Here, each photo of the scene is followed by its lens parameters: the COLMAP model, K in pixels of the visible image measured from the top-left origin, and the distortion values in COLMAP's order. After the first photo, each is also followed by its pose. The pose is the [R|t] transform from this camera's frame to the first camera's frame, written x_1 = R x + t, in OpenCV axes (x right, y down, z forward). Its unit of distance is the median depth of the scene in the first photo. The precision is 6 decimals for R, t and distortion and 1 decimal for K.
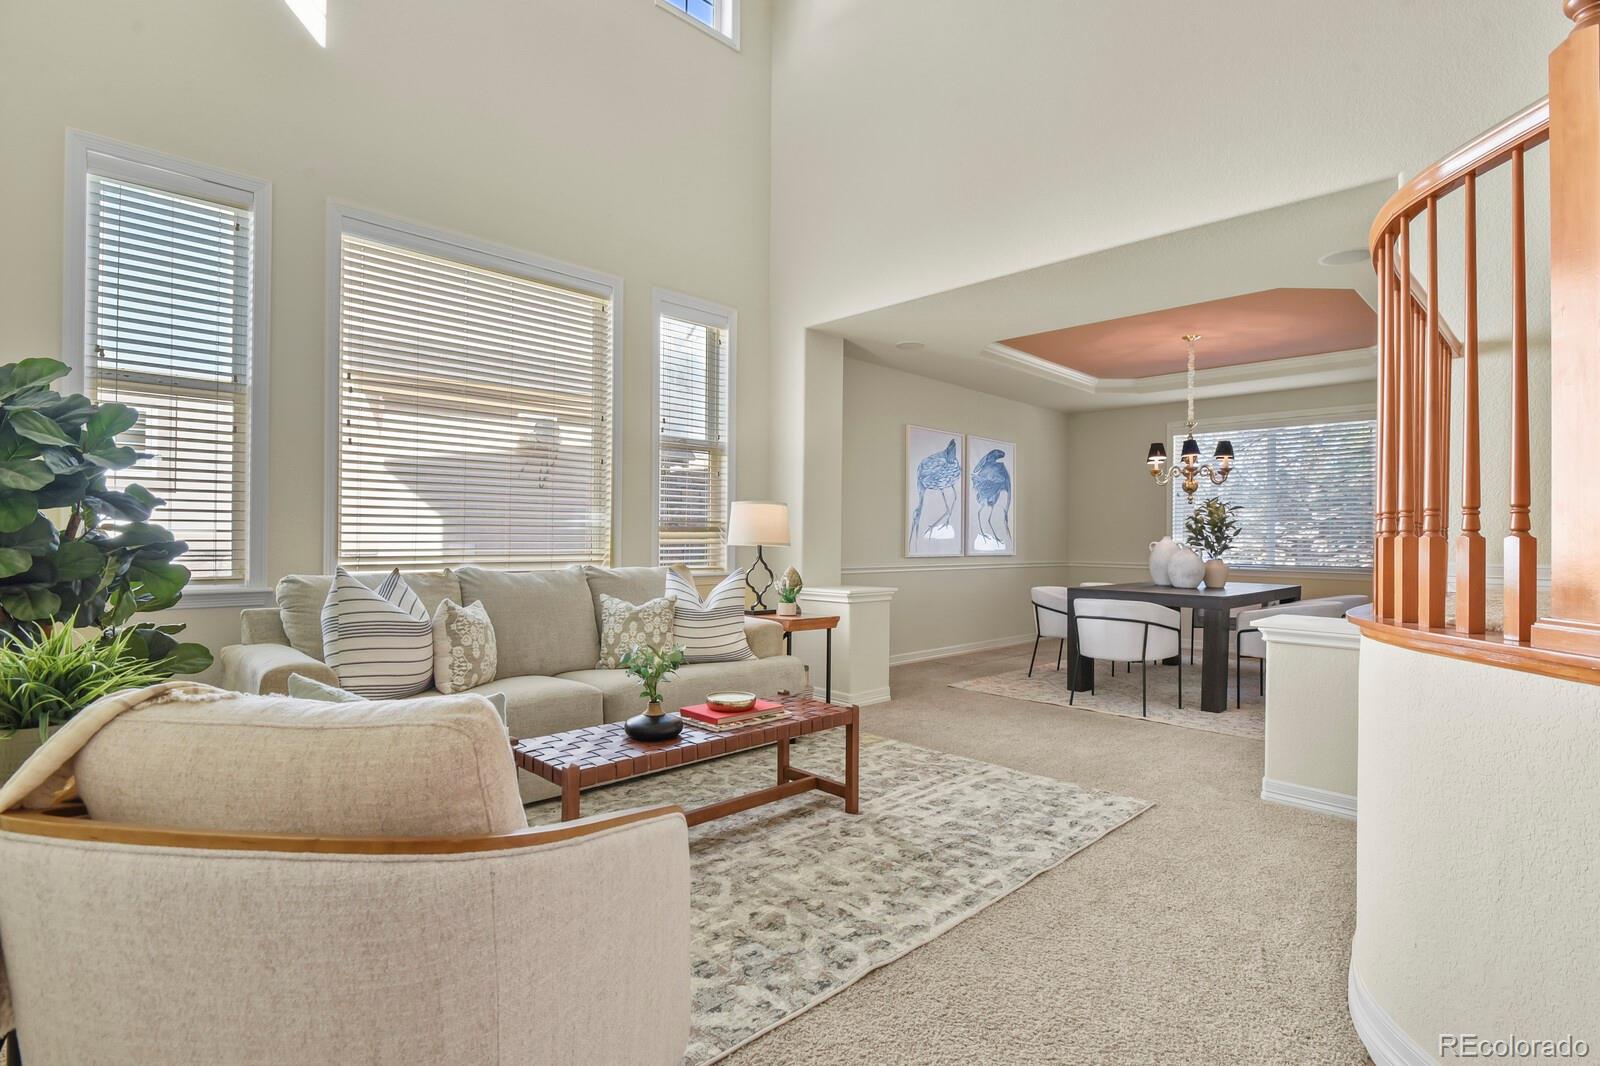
lens RADIAL K [[773.0, 0, 800.8], [0, 773.0, 541.1], [0, 0, 1]] dist [-0.010862, -0.000964]
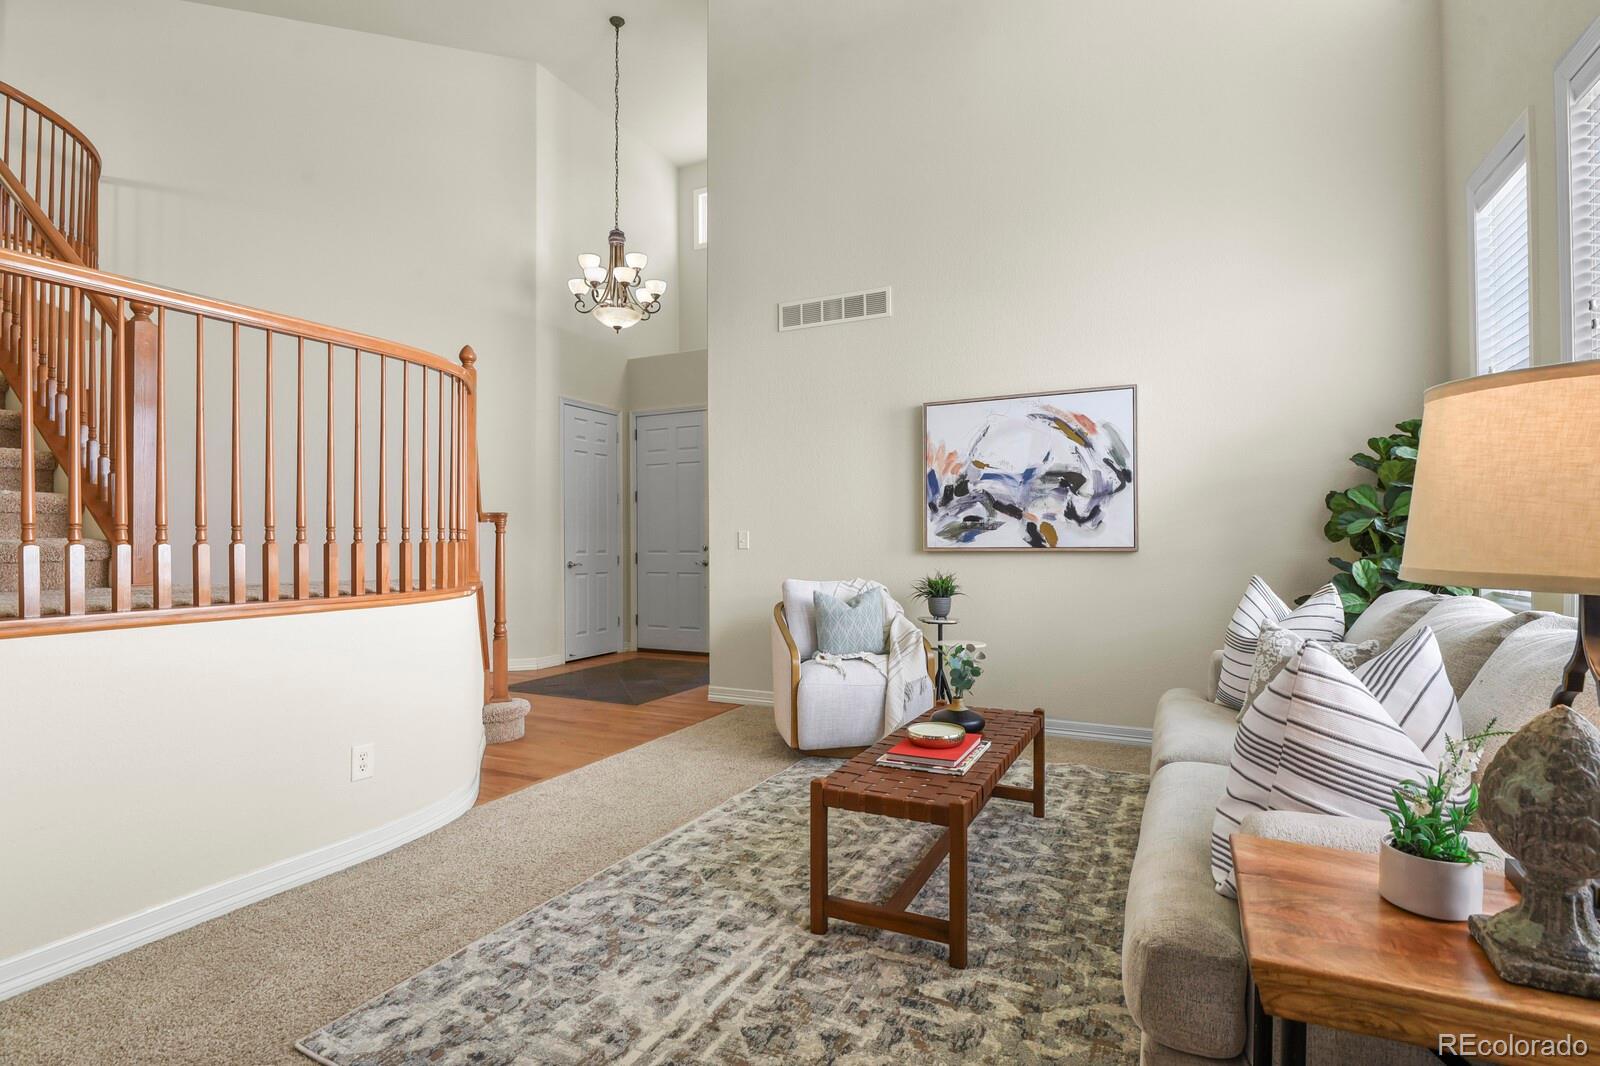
lens RADIAL K [[773.0, 0, 799.8], [0, 773.0, 534.6], [0, 0, 1]] dist [-0.010862, -0.000964]
pose [[-0.945015, -0.008907, -0.326906, 0.402431], [-0.007133, 0.999953, -0.006624, -0.010931], [0.326949, -0.003928, -0.945034, 2.108270]]
